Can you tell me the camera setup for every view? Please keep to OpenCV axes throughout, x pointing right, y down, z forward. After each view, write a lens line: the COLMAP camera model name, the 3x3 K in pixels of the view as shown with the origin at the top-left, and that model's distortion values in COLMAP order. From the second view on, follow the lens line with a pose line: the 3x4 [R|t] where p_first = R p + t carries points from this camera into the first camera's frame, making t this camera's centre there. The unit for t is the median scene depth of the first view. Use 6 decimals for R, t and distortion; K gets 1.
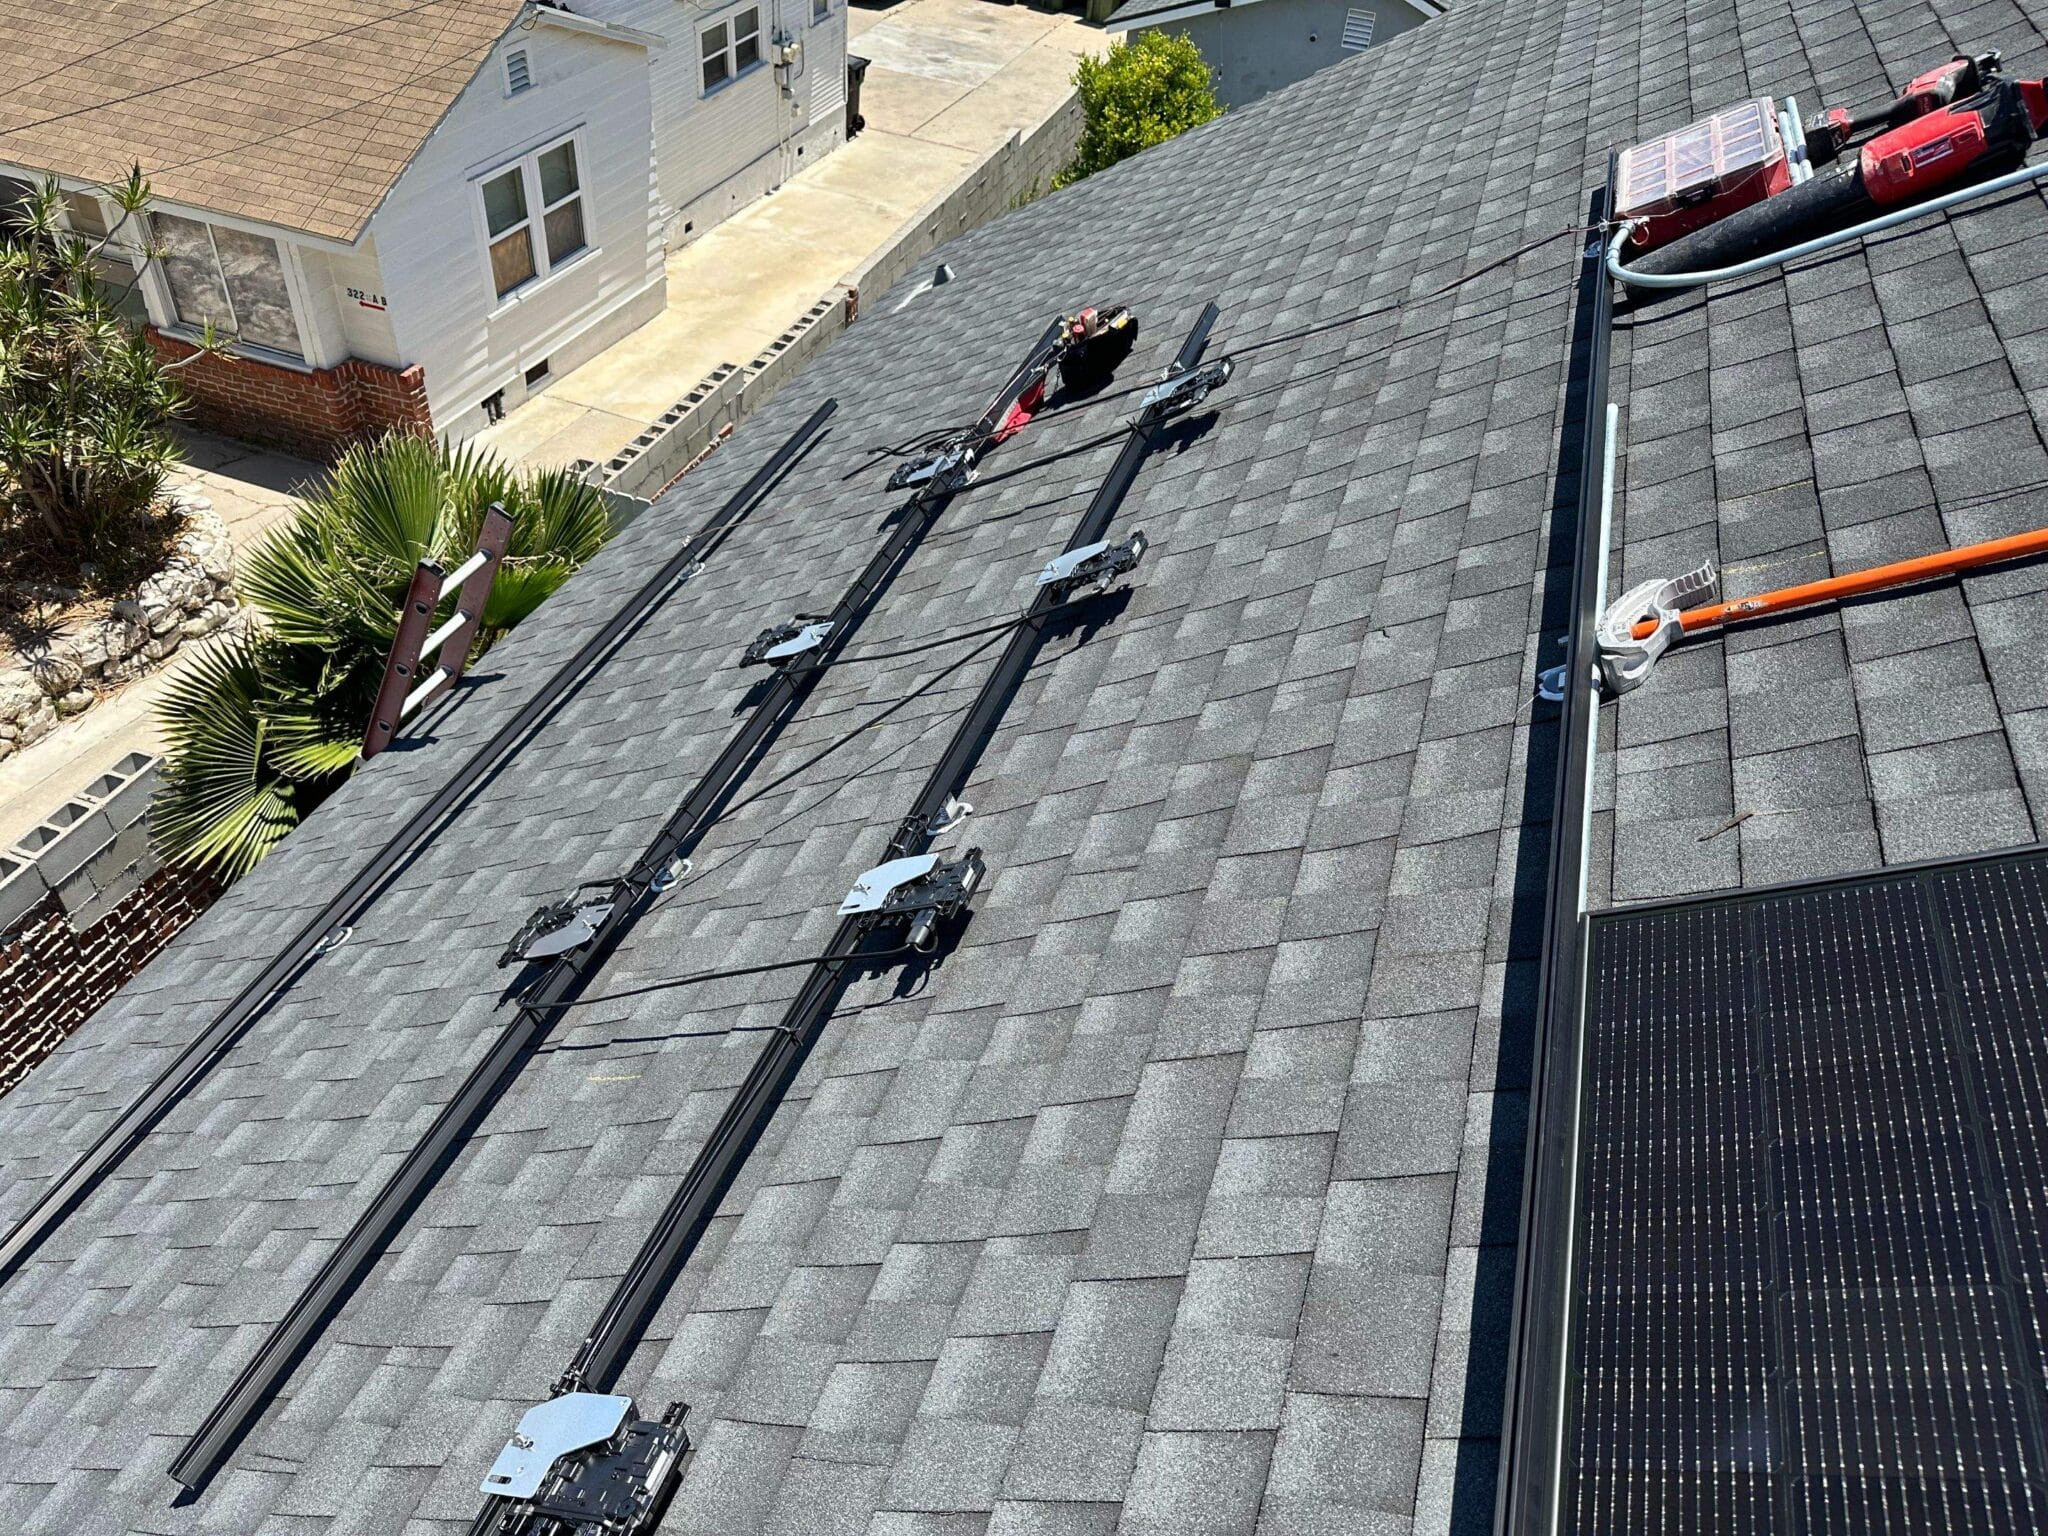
lens RADIAL K [[1443.9, 0, 1017.4], [0, 1443.9, 764.0], [0, 0, 1]] dist [-0.001145, -0.005255]
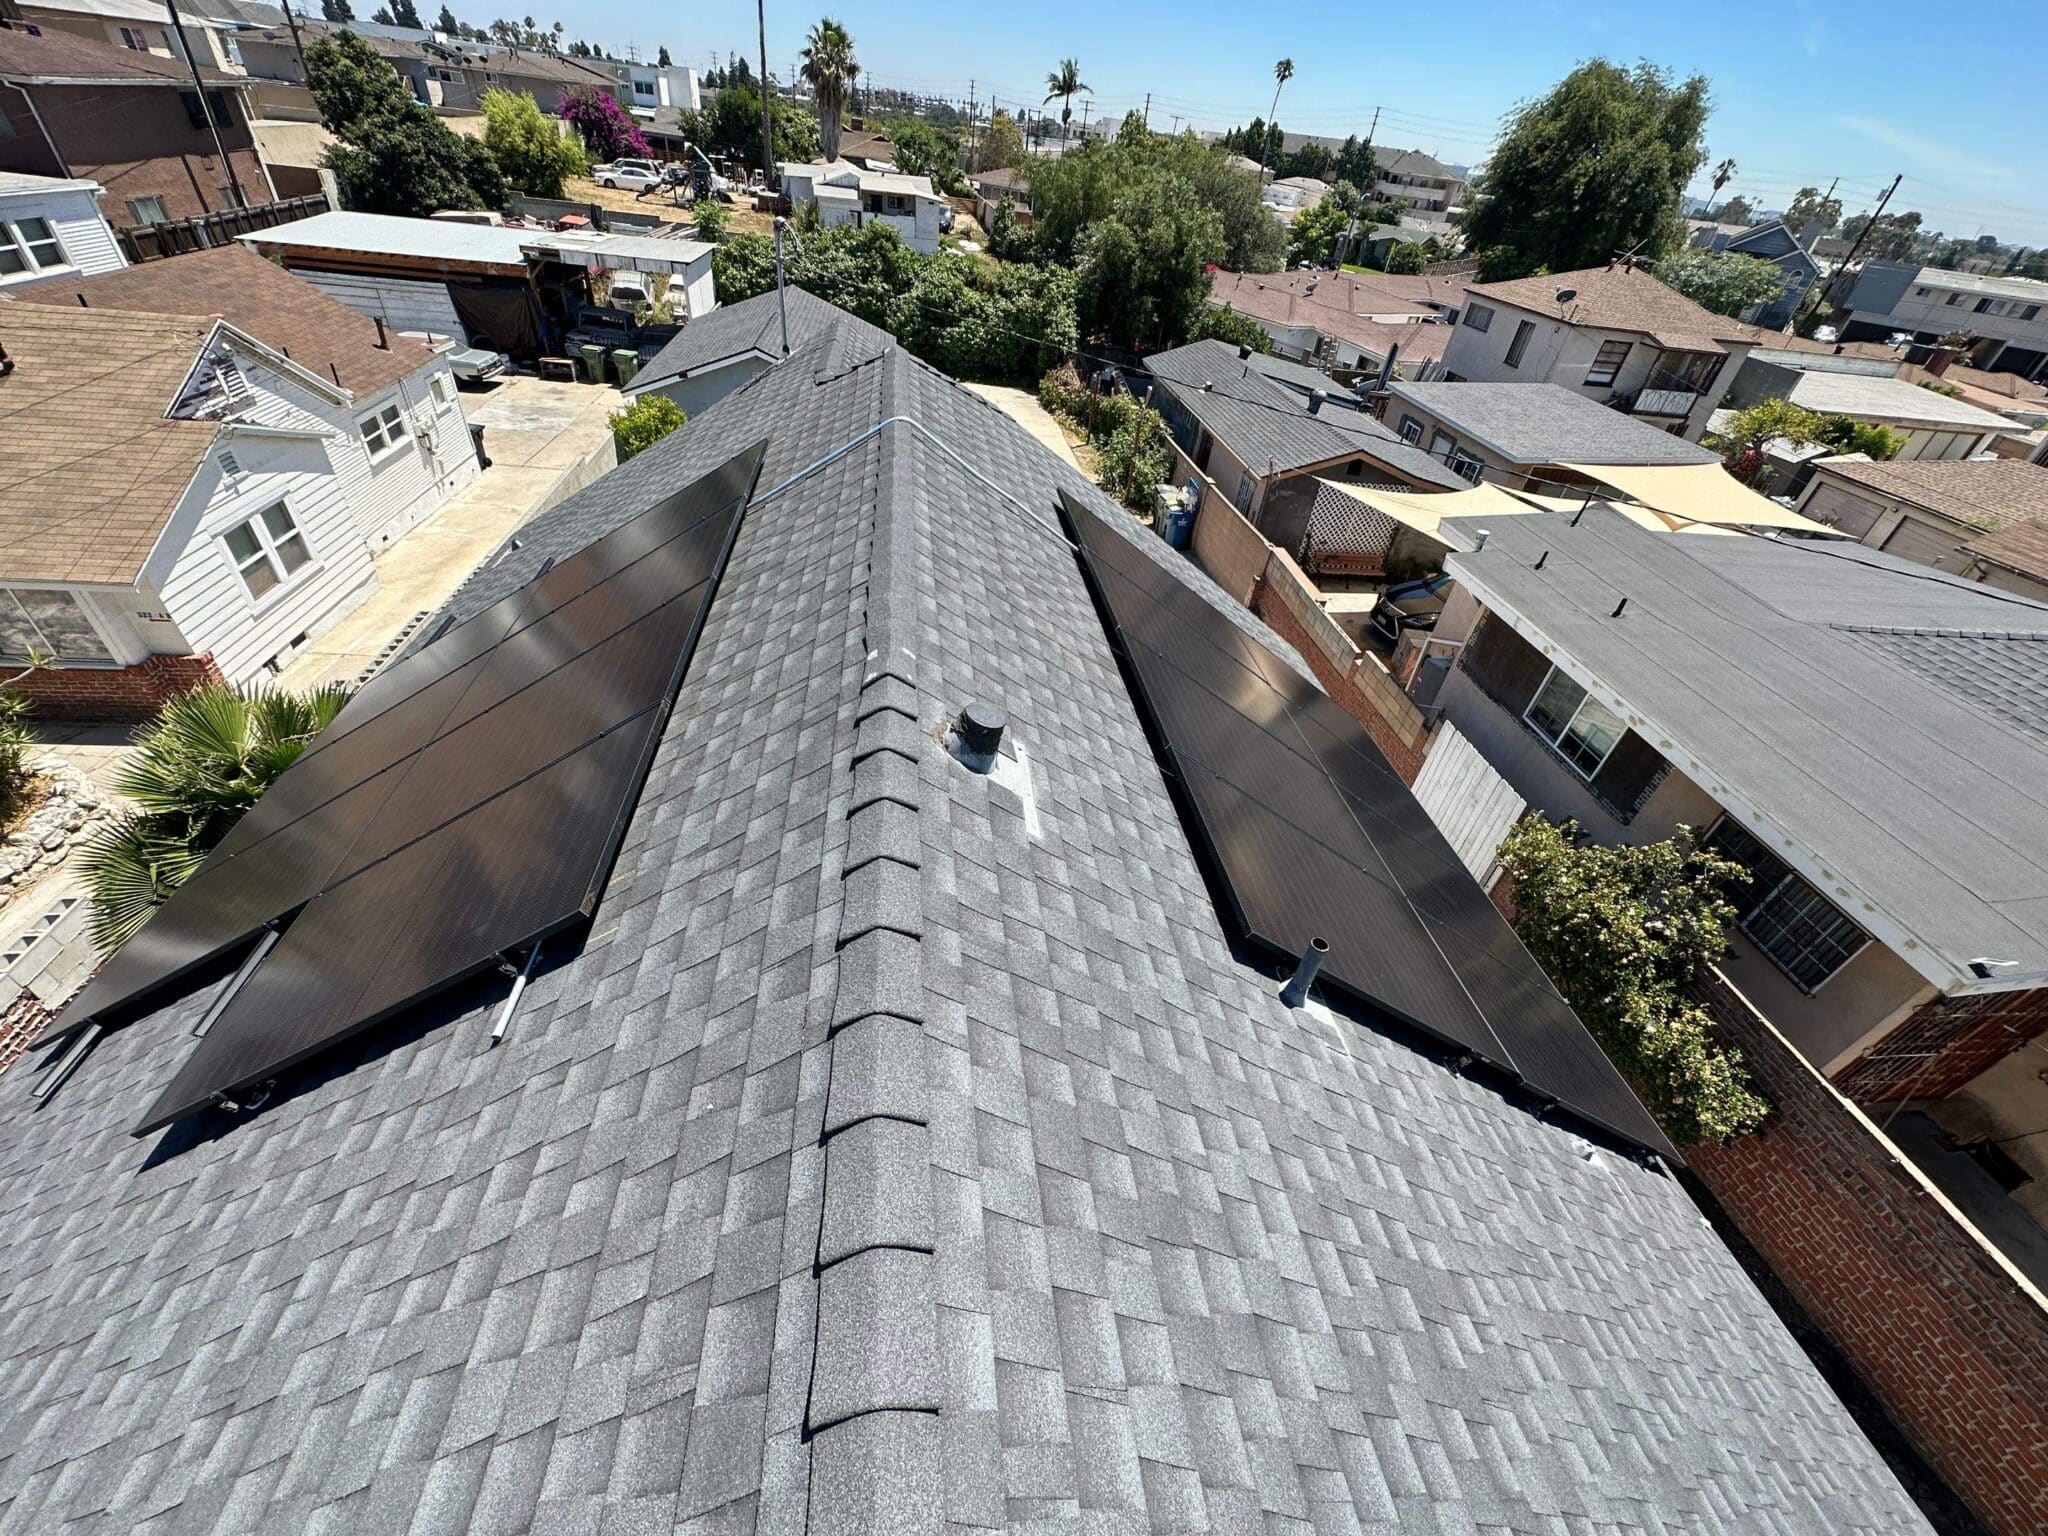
lens RADIAL K [[806.1, 0, 1021.9], [0, 806.1, 763.5], [0, 0, 1]] dist [-0.001846, -0.000308]
pose [[0.901968, -0.258888, 0.345588, 0.065596], [0.263081, 0.964116, 0.035612, 0.055223], [-0.342407, 0.058797, 0.937710, -0.153123]]
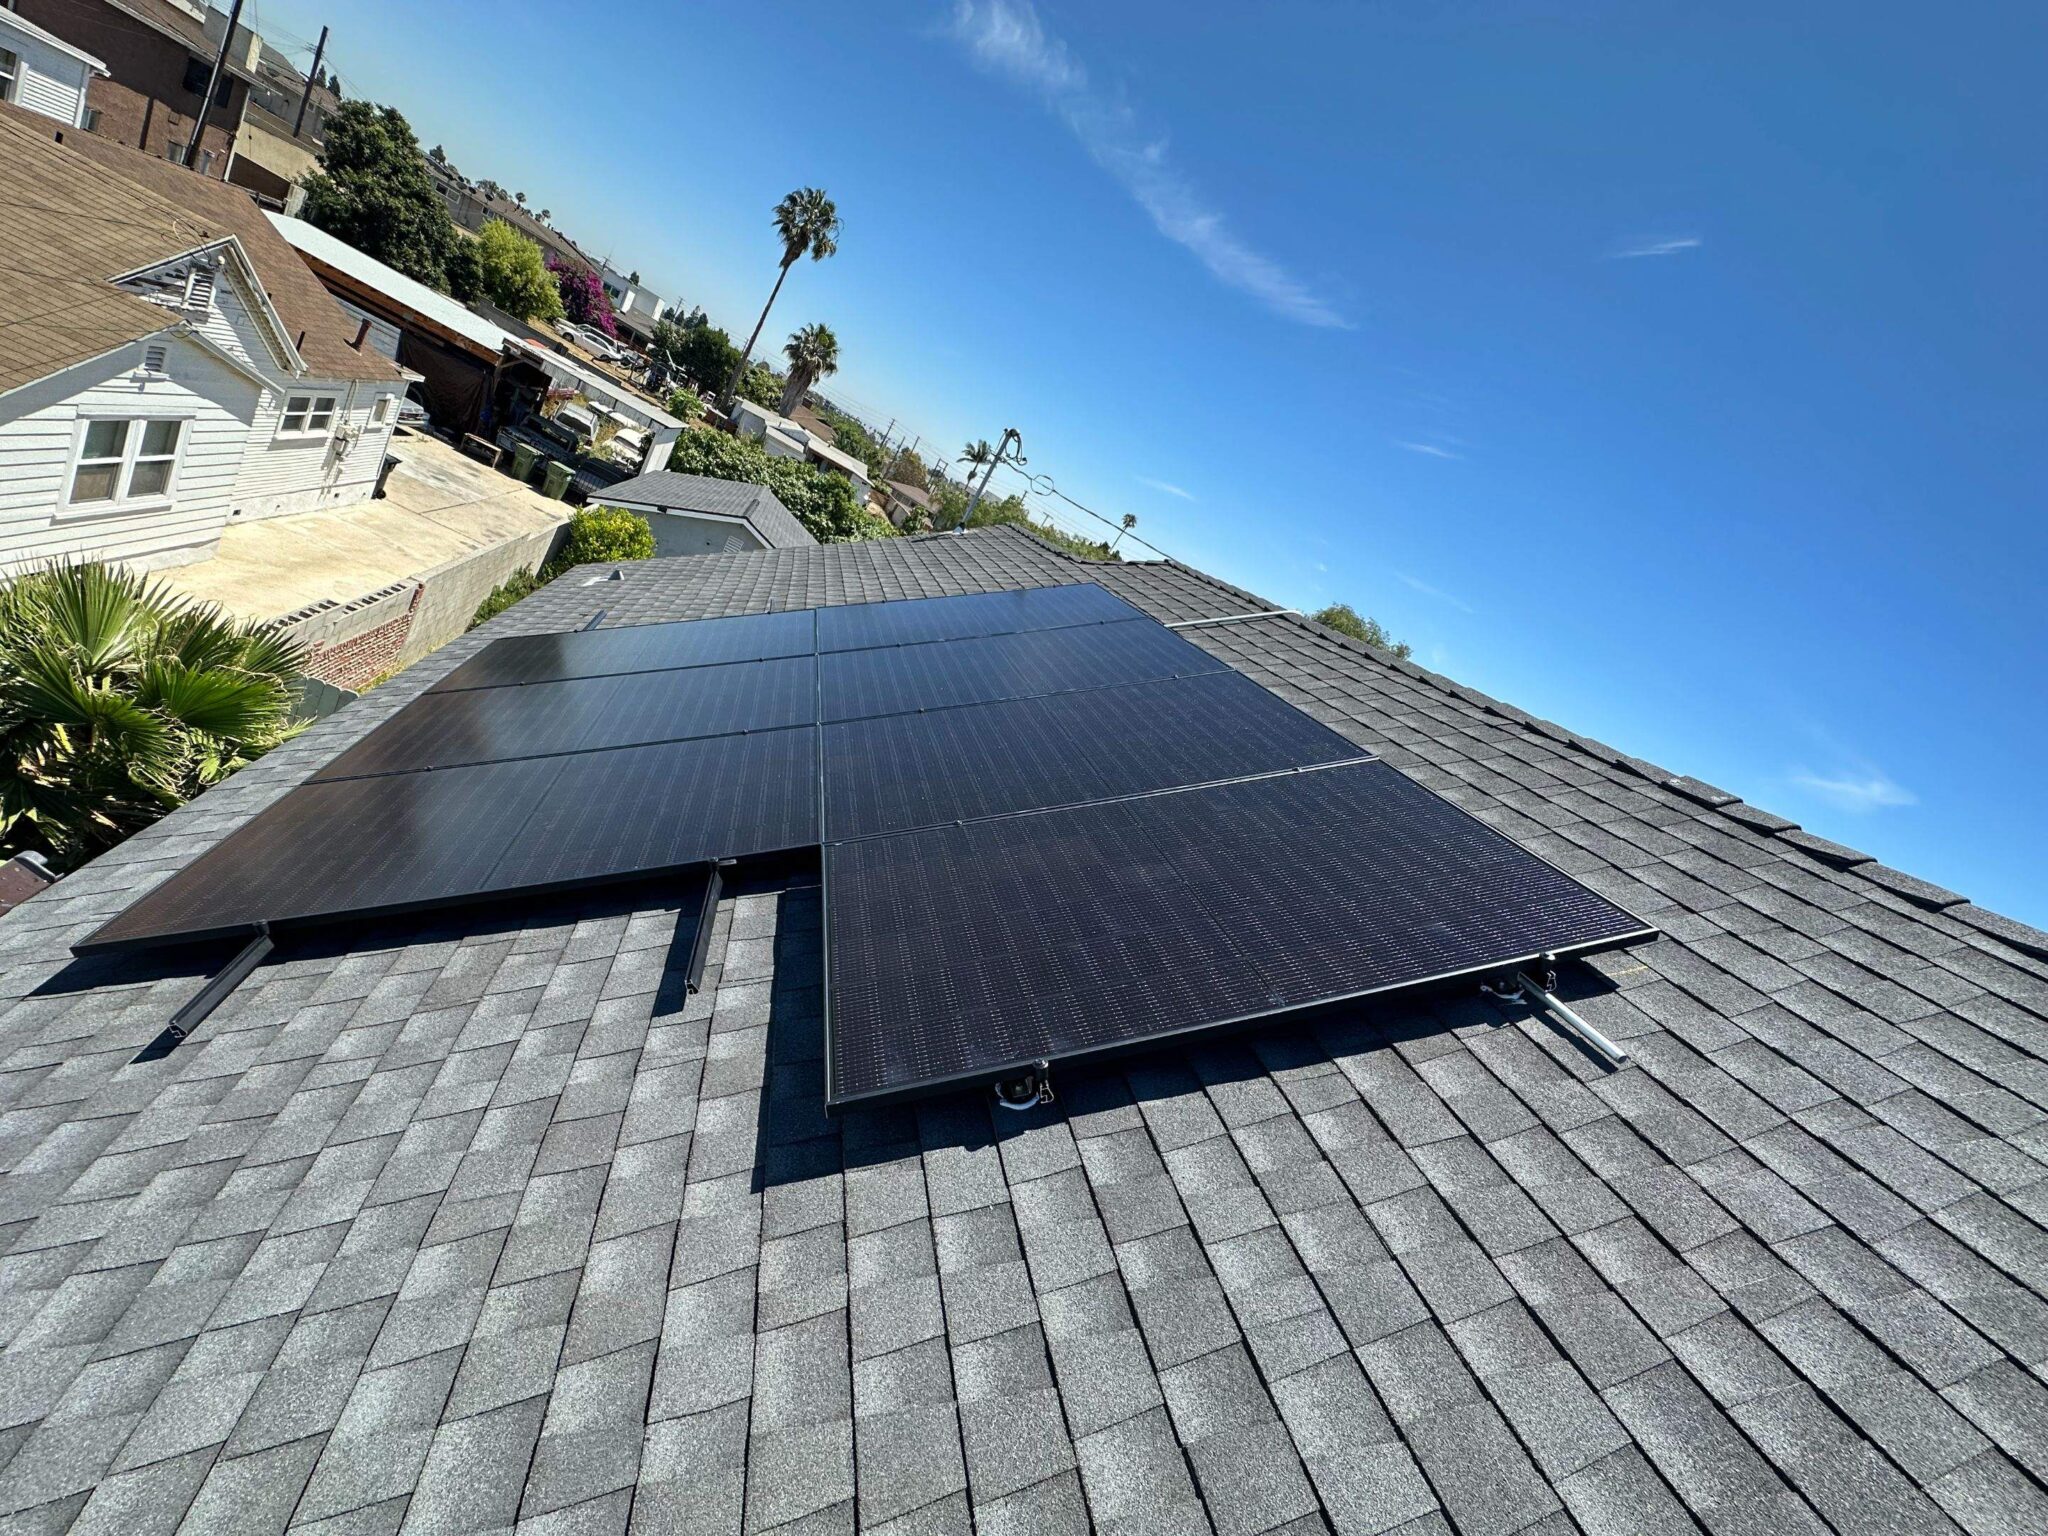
lens RADIAL K [[806.1, 0, 1021.9], [0, 806.1, 763.5], [0, 0, 1]] dist [-0.001846, -0.000308]
pose [[0.758835, 0.168802, 0.629027, -0.141097], [-0.001591, 0.966306, -0.257393, 0.075781], [-0.651280, 0.194318, 0.733535, -0.002659]]
